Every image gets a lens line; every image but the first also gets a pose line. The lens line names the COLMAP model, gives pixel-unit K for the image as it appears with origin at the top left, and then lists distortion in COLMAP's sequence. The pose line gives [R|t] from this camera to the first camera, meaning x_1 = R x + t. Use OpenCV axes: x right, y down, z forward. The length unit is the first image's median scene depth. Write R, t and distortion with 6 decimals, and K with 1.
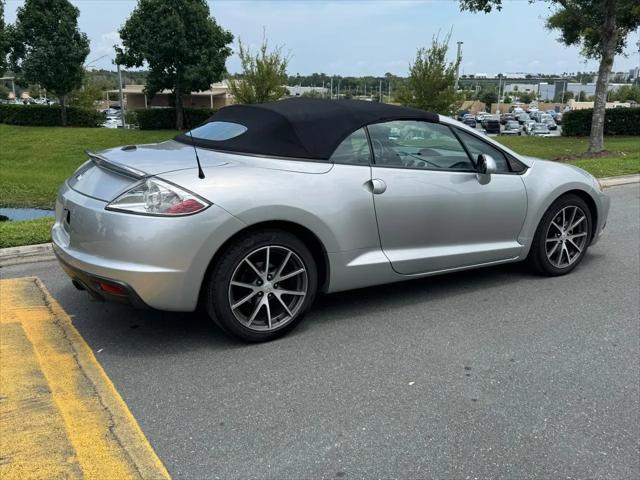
lens RADIAL K [[564.9, 0, 319.9], [0, 564.9, 239.8], [0, 0, 1]] dist [0.127643, -0.246605]
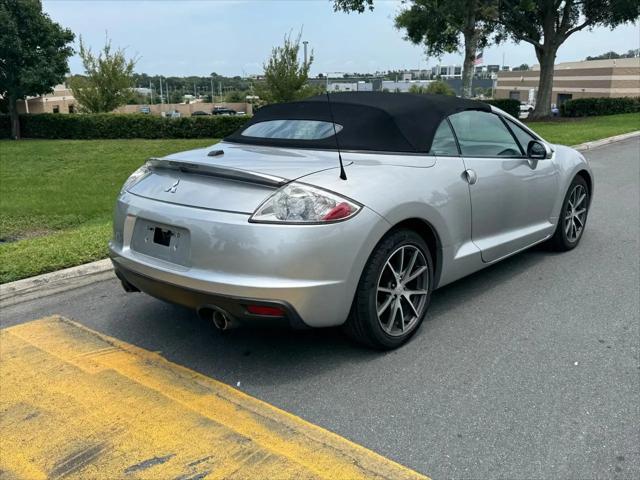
lens RADIAL K [[563.2, 0, 324.4], [0, 563.2, 237.7], [0, 0, 1]] dist [0.141462, -0.265891]
pose [[0.954030, -0.097498, 0.283409, -0.098704], [0.098401, 0.995085, 0.011084, -0.005365], [-0.283097, 0.017313, 0.958935, 0.025614]]
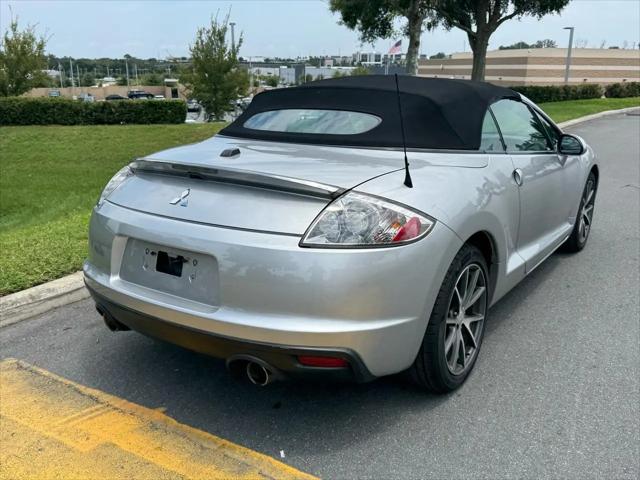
lens RADIAL K [[564.9, 0, 319.9], [0, 564.9, 239.8], [0, 0, 1]] dist [0.127643, -0.246605]
pose [[0.908818, -0.125961, 0.397723, -0.118479], [0.115137, 0.992035, 0.051089, -0.017833], [-0.400990, -0.000638, 0.916082, 0.074207]]
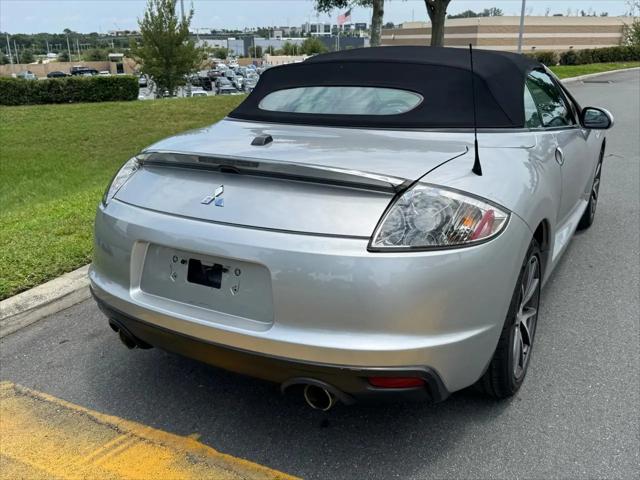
lens RADIAL K [[566.3, 0, 315.2], [0, 566.3, 238.5], [0, 0, 1]] dist [0.100554, -0.184508]
pose [[0.873628, -0.177834, 0.452935, -0.130009], [0.147118, 0.983794, 0.102499, -0.025432], [-0.463822, -0.022912, 0.885632, 0.100905]]
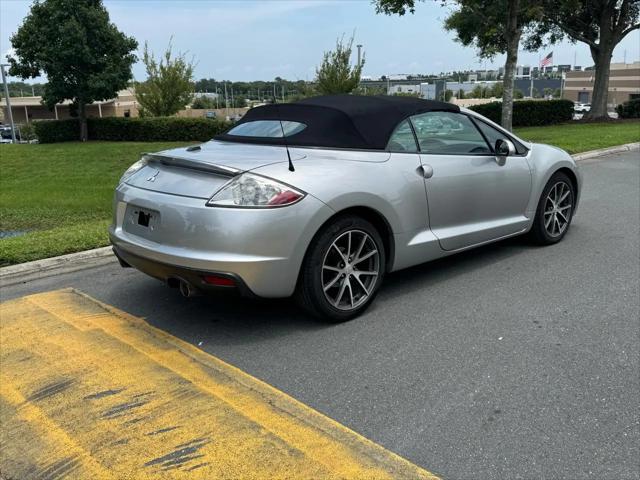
lens RADIAL K [[563.2, 0, 324.4], [0, 563.2, 237.7], [0, 0, 1]] dist [0.141462, -0.265891]
pose [[0.980431, -0.079287, 0.180190, -0.068113], [0.081175, 0.996695, -0.003116, 0.004851], [-0.179347, 0.017682, 0.983627, -0.010712]]
